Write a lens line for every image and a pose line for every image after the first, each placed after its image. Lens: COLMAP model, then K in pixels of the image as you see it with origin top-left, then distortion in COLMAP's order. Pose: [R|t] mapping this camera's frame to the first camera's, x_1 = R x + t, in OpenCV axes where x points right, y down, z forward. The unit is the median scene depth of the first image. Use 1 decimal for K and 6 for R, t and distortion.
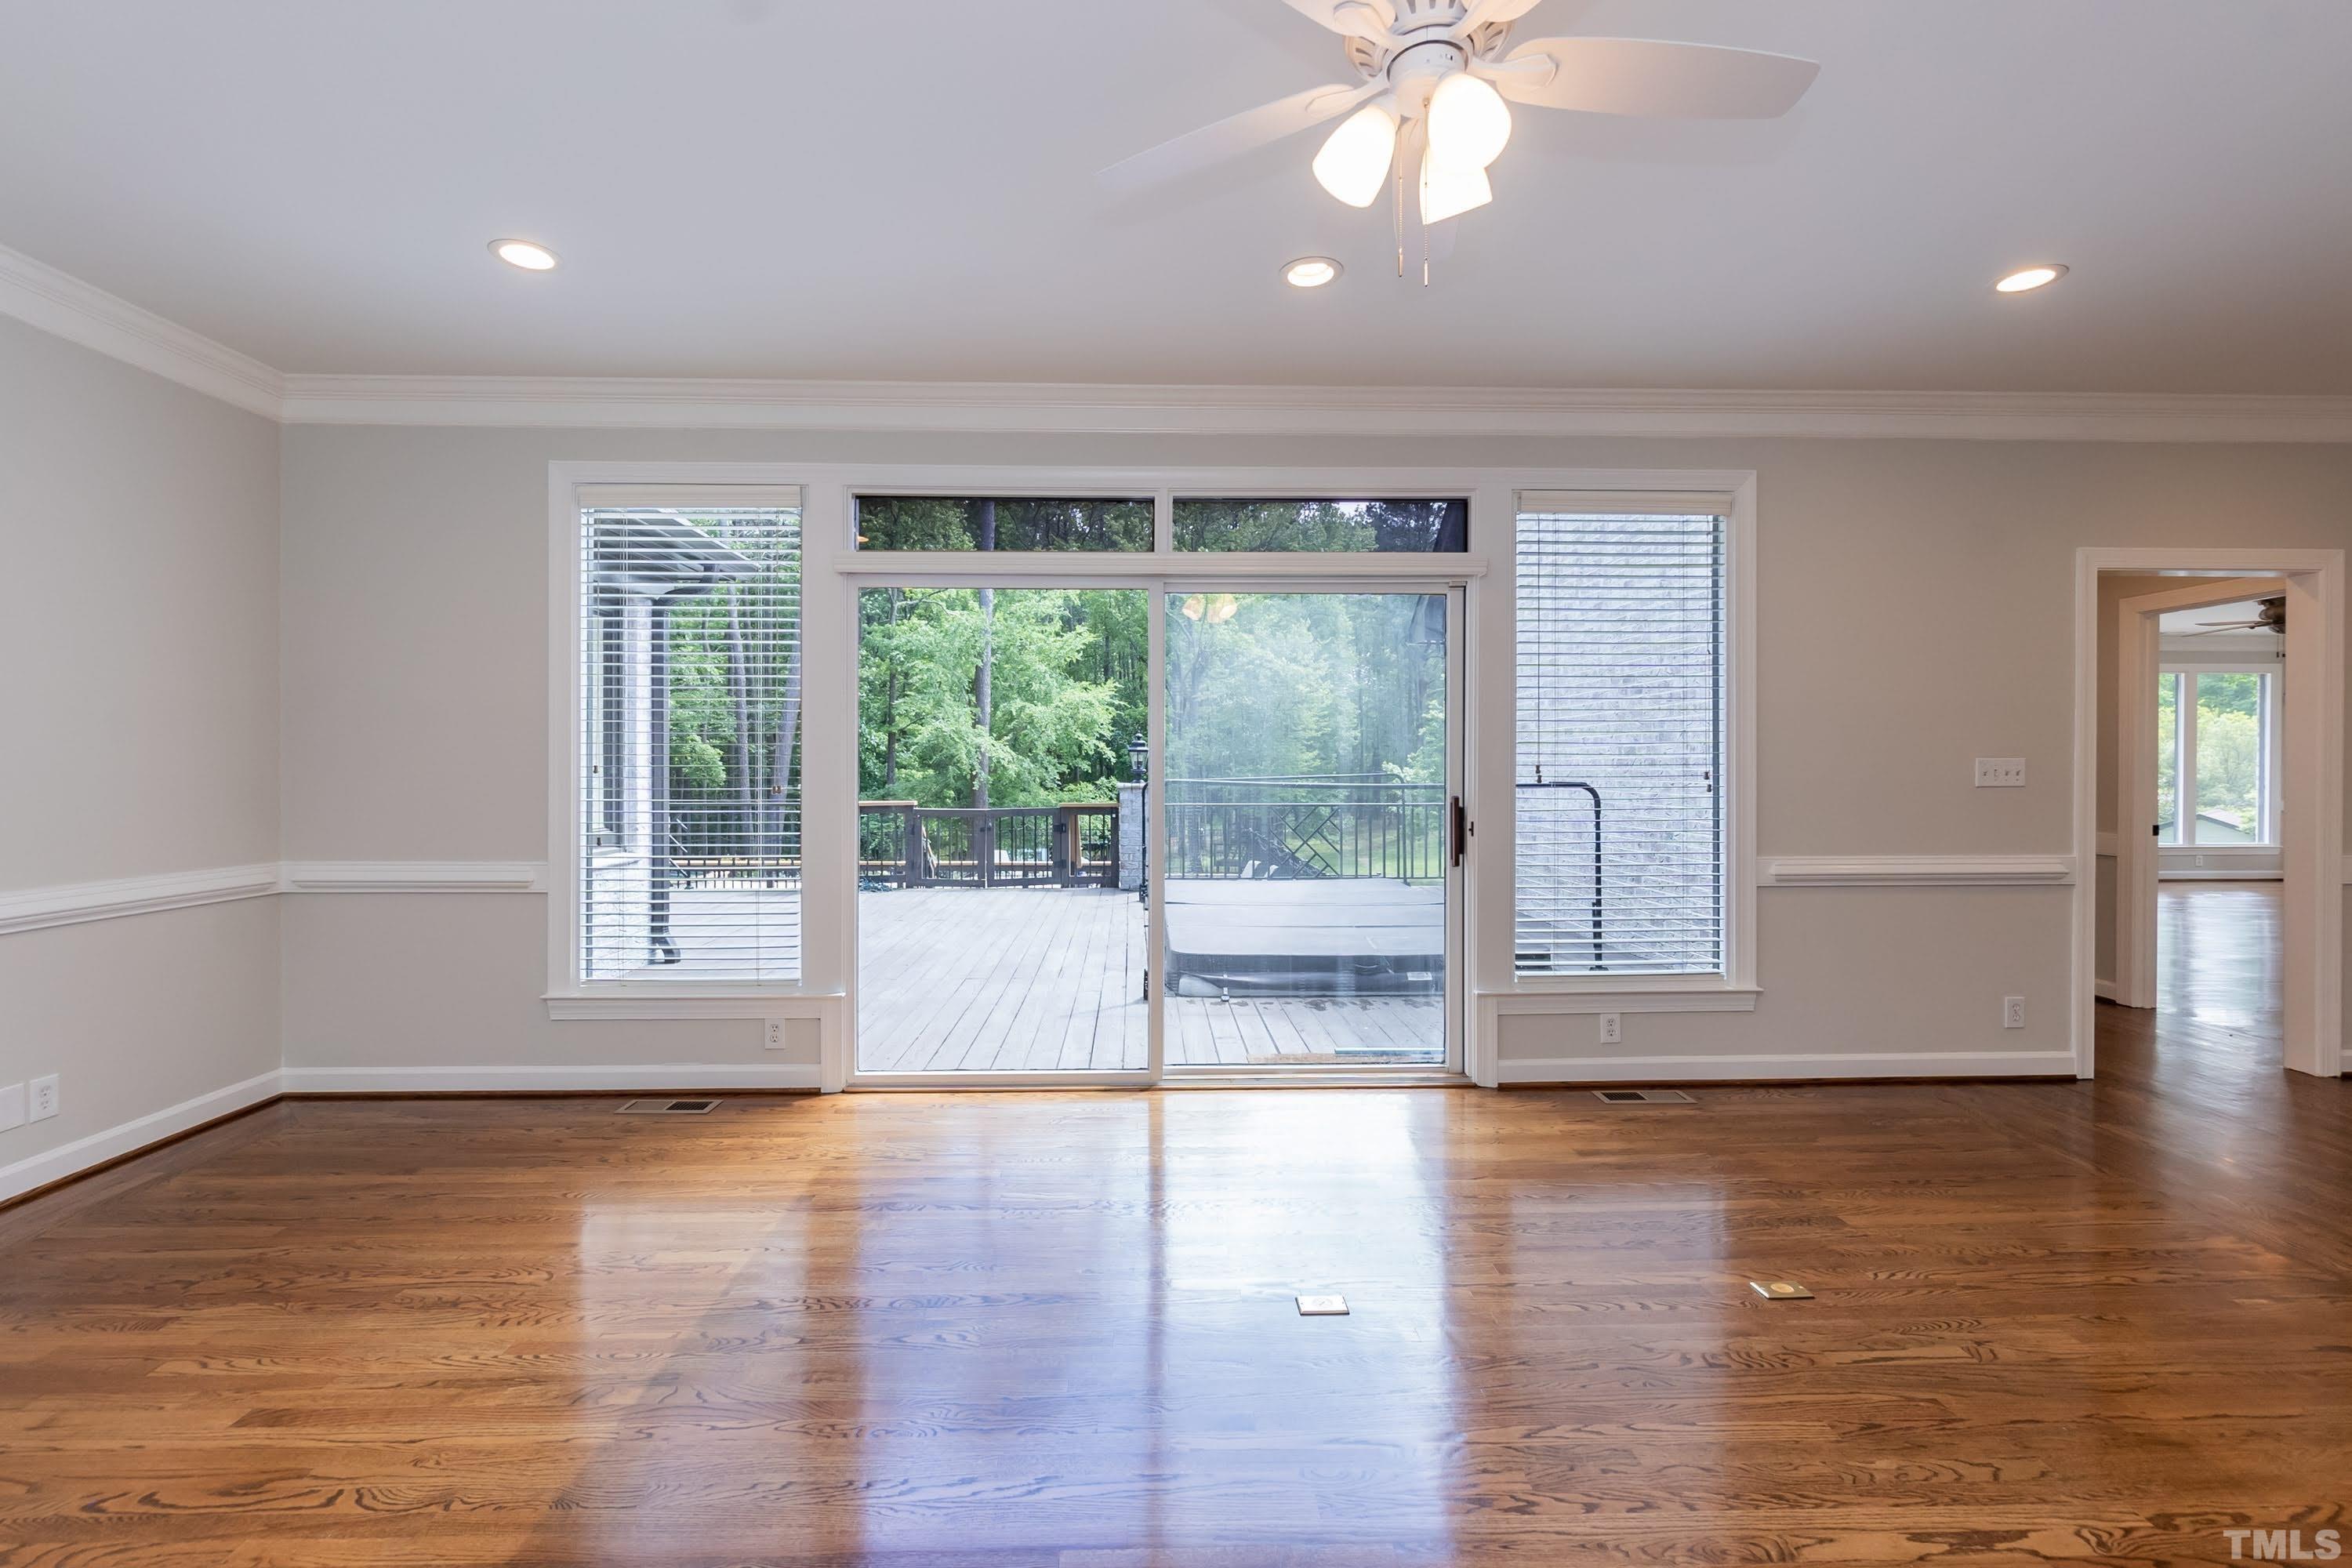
lens RADIAL K [[1077.7, 0, 1176.0], [0, 1077.7, 784.0], [0, 0, 1]] dist [-0.001706, -0.000228]
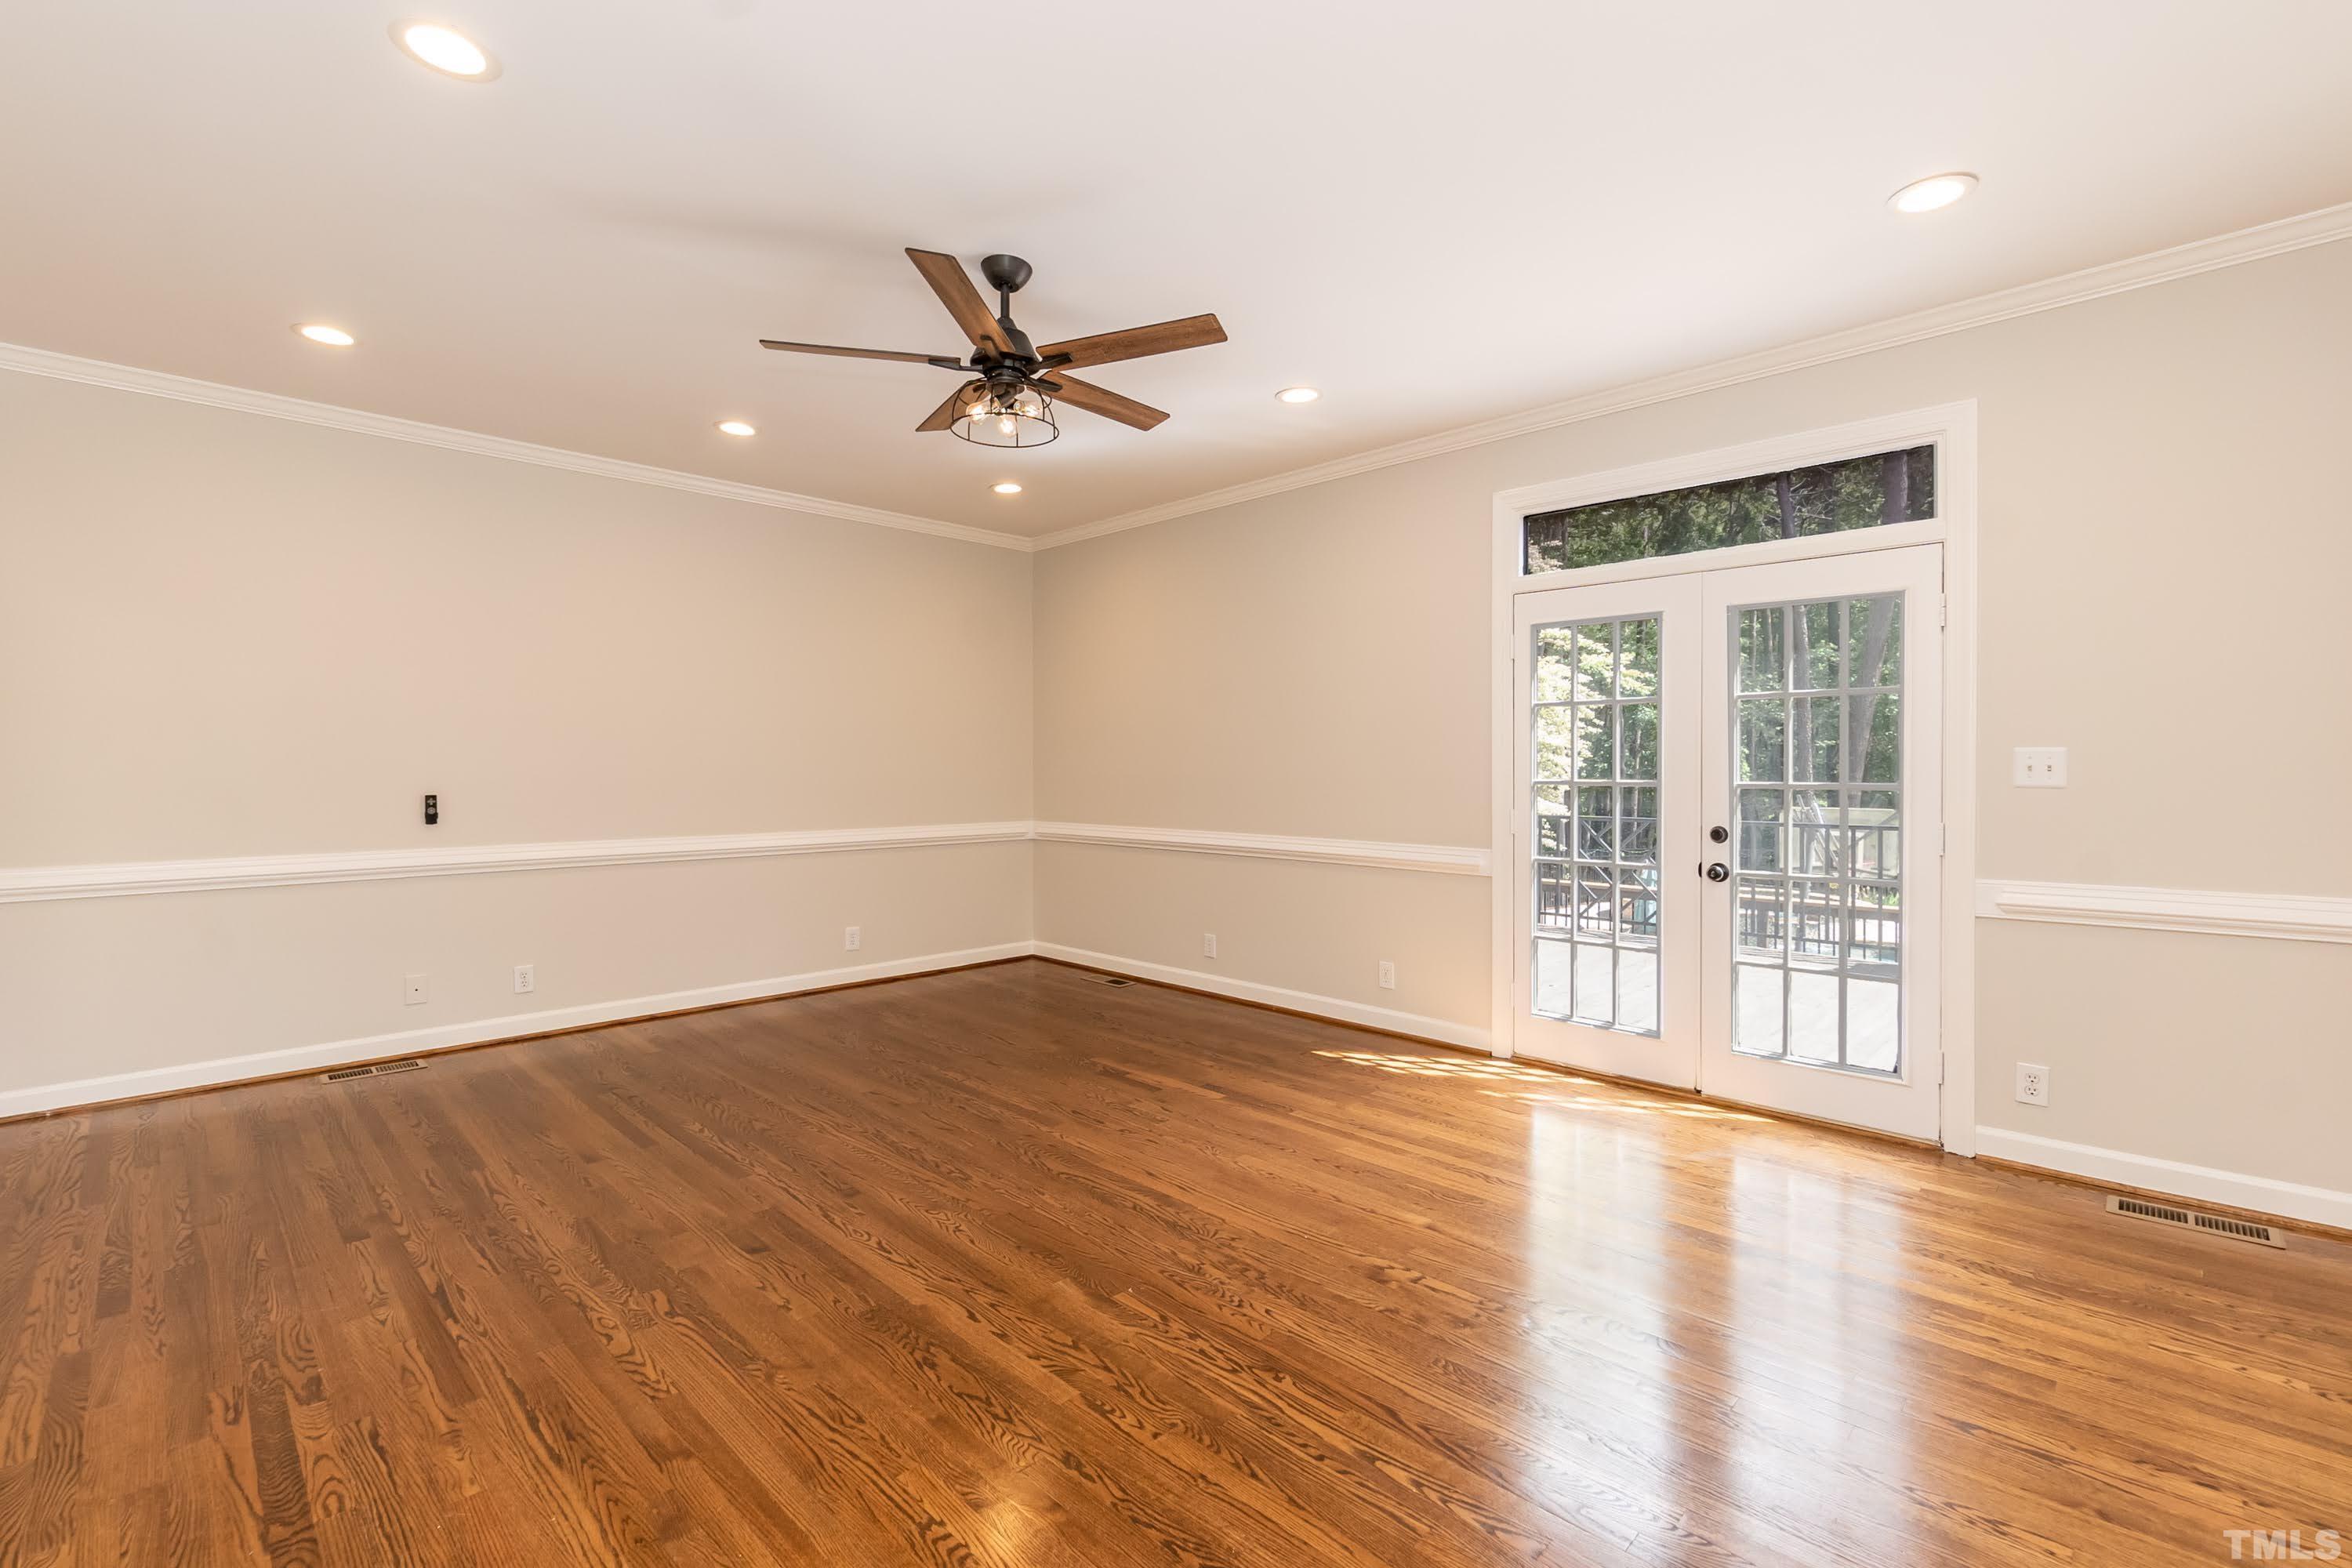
lens RADIAL K [[1045.6, 0, 1164.2], [0, 1045.6, 773.8], [0, 0, 1]] dist [-0.002321, -0.000573]
pose [[0.682806, 0.006857, -0.730567, 0.479719], [-0.012526, 0.999919, -0.002322, -0.002854], [0.730492, 0.010736, 0.682837, 0.003993]]
